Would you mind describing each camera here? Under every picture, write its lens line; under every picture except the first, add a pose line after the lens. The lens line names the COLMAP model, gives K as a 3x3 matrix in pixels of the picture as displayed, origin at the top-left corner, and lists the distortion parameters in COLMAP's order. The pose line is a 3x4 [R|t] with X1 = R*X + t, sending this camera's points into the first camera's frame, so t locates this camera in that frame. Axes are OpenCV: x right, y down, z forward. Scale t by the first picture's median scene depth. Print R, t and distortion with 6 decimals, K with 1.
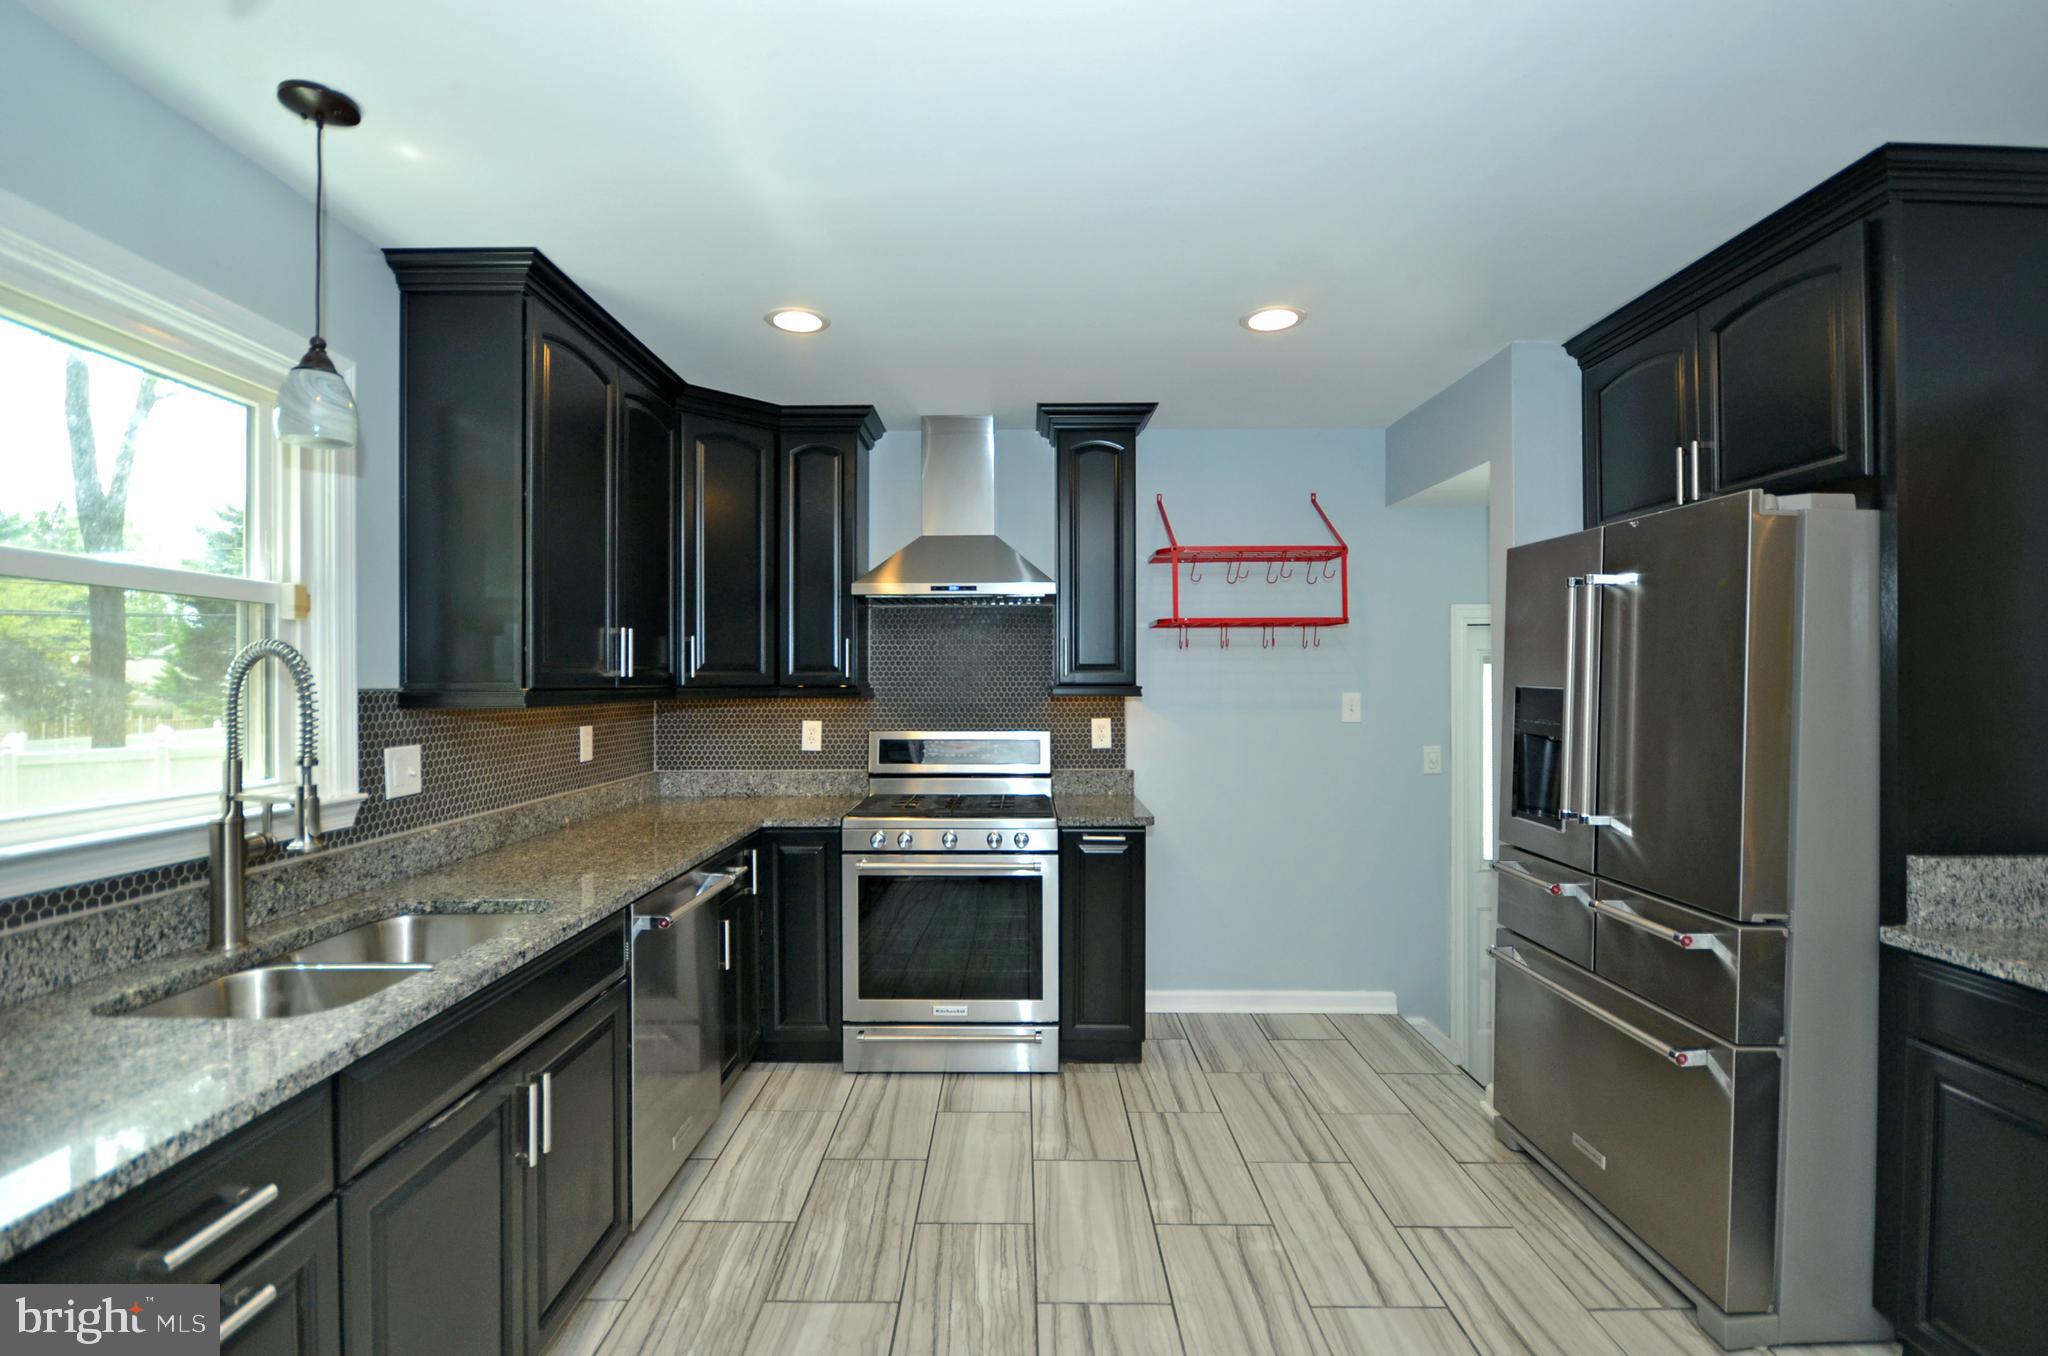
lens RADIAL K [[970.6, 0, 1024.0], [0, 970.6, 678.0], [0, 0, 1]] dist [0.003846, -0.013632]
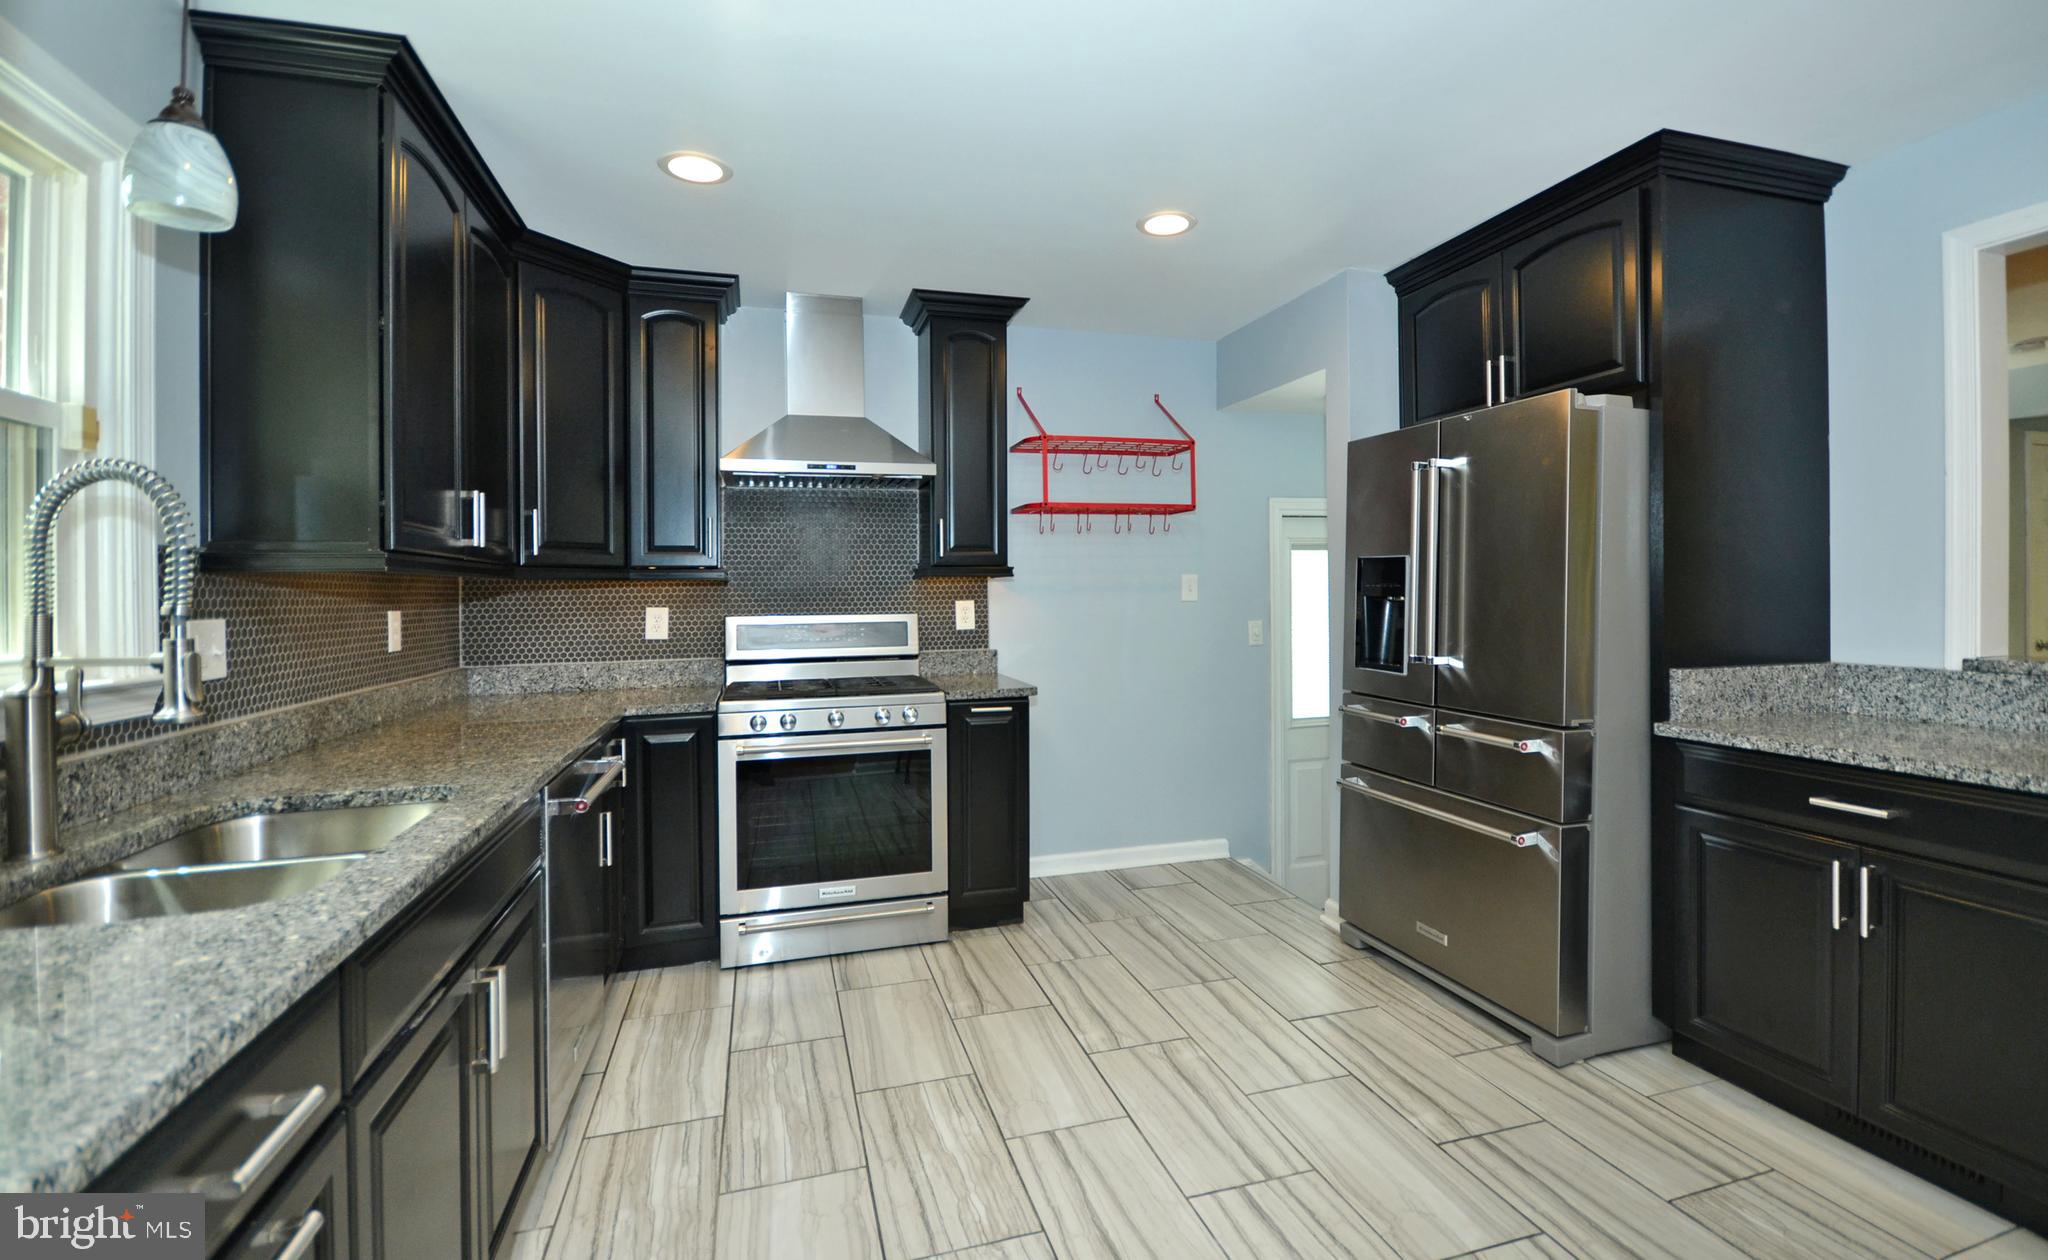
lens RADIAL K [[937.6, 0, 1084.3], [0, 937.6, 590.4], [0, 0, 1]] dist [-0.003154, -0.001058]
pose [[0.948501, -0.006472, 0.316707, -0.170160], [0.006860, 0.999976, -0.000112, 0.046041], [-0.316699, 0.002279, 0.948523, 0.018499]]
